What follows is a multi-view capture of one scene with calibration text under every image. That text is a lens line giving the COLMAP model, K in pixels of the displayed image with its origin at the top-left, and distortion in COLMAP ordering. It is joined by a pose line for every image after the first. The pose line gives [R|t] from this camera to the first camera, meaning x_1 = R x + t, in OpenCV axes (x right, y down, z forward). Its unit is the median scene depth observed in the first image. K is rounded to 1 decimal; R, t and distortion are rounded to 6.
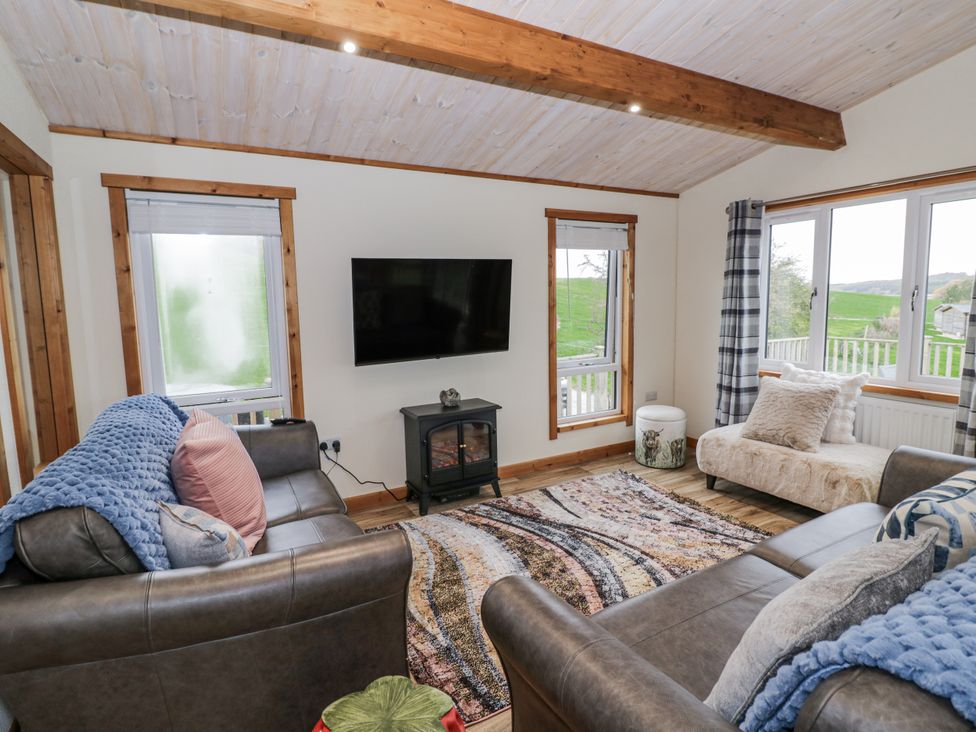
lens RADIAL K [[506.1, 0, 489.0], [0, 506.1, 353.6], [0, 0, 1]] dist [-0.000875, -0.013050]
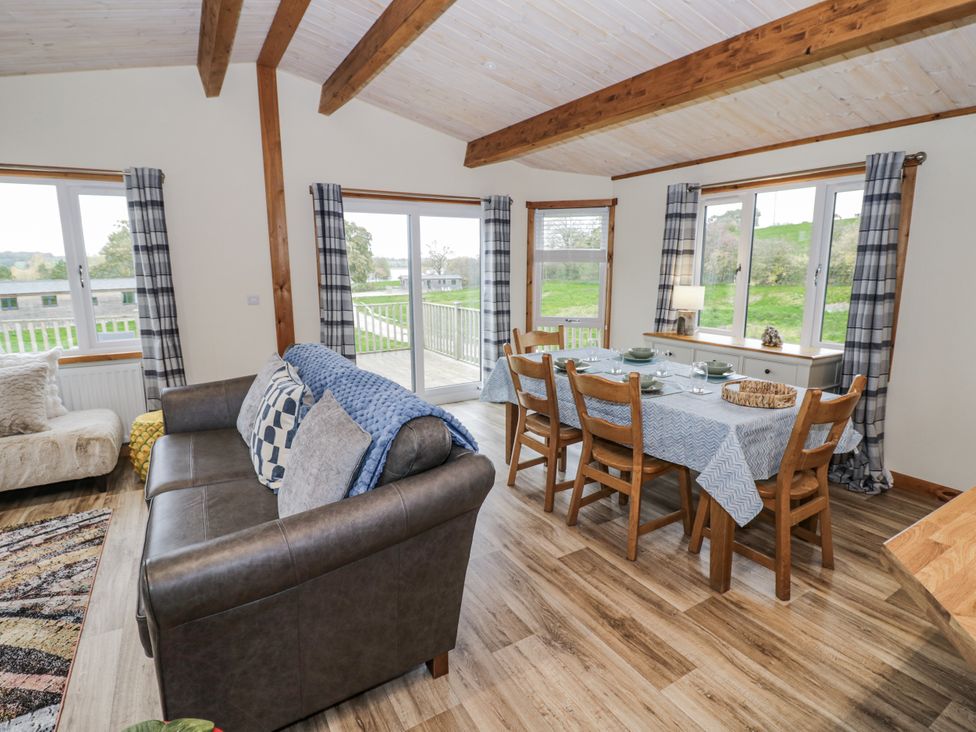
lens RADIAL K [[506.1, 0, 489.2], [0, 506.1, 354.2], [0, 0, 1]] dist [-0.000875, -0.013050]
pose [[-0.044680, -0.157191, 0.986557, -0.296616], [0.114193, 0.980267, 0.161360, -0.012016], [-0.992453, 0.119868, -0.025849, 0.104660]]
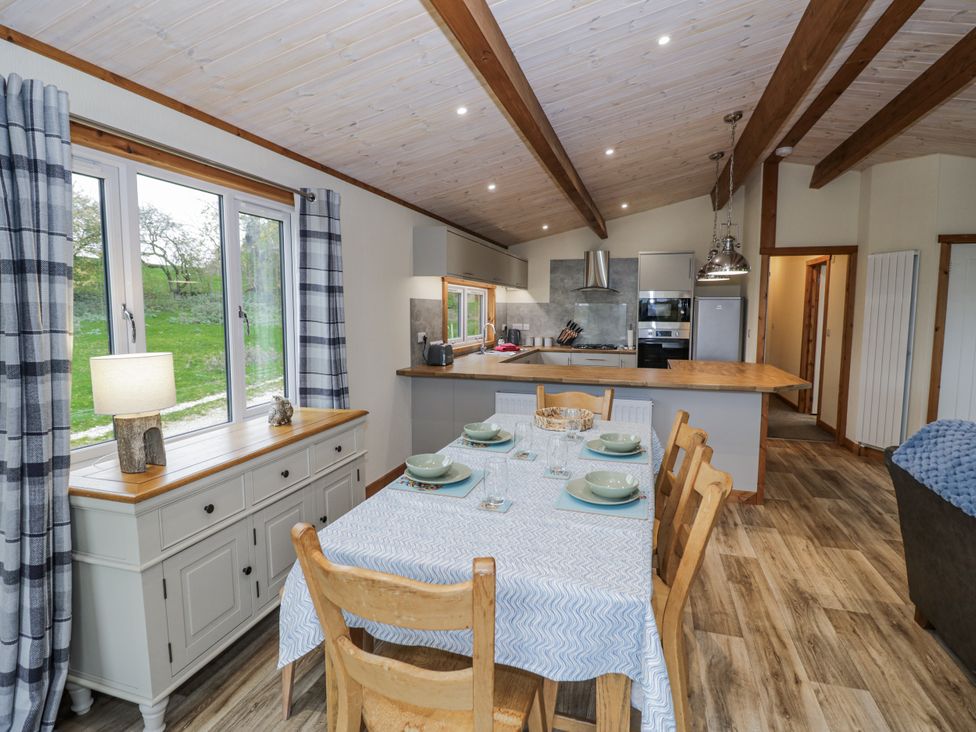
lens RADIAL K [[506.1, 0, 490.2], [0, 506.1, 353.4], [0, 0, 1]] dist [-0.000875, -0.013050]
pose [[-0.720084, 0.075417, -0.689777, 0.893183], [-0.068348, 0.981533, 0.178666, -0.036908], [0.690513, 0.175799, -0.701631, 0.179060]]
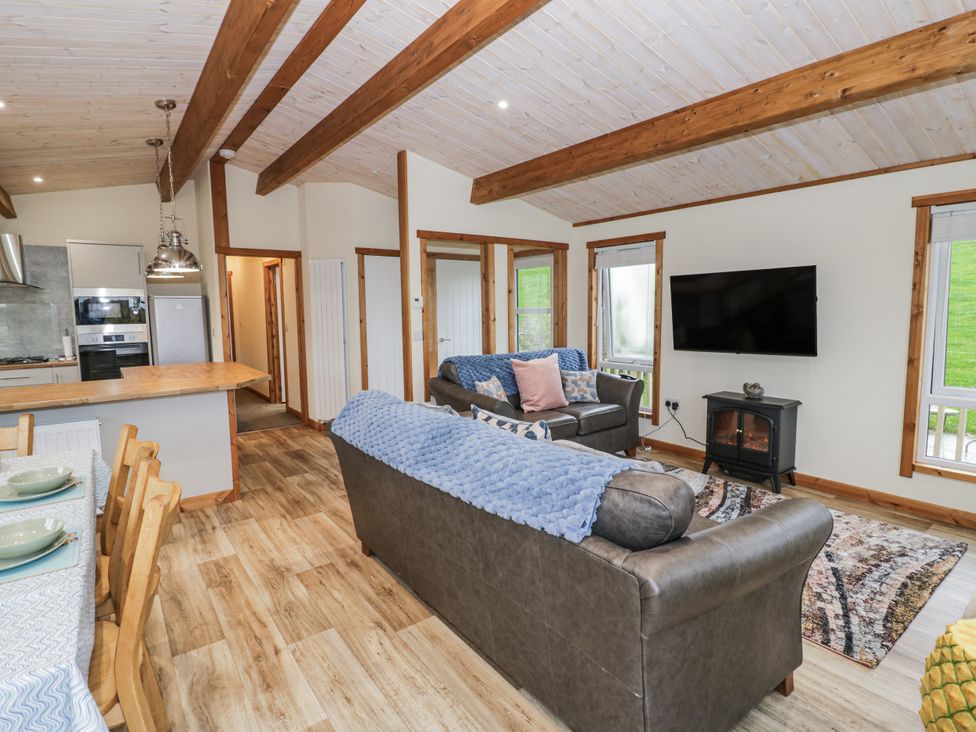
lens RADIAL K [[506.1, 0, 487.1], [0, 506.1, 353.3], [0, 0, 1]] dist [-0.000875, -0.013050]
pose [[0.148655, 0.108428, -0.982927, 0.884057], [-0.101389, 0.990404, 0.093919, -0.039744], [0.983678, 0.085697, 0.158222, 0.206550]]
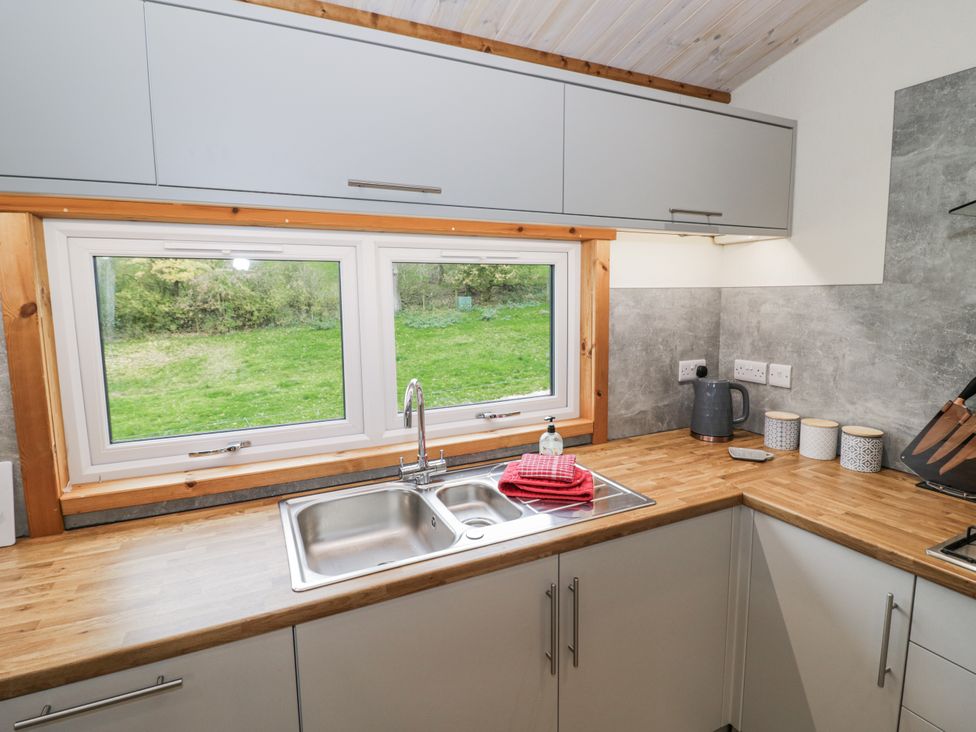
lens RADIAL K [[506.1, 0, 481.4], [0, 506.1, 353.6], [0, 0, 1]] dist [-0.000875, -0.013050]
pose [[-0.997640, 0.023762, 0.064420, -0.270167], [0.037459, 0.974643, 0.220607, 0.051212], [-0.057544, 0.222500, -0.973233, -0.575230]]
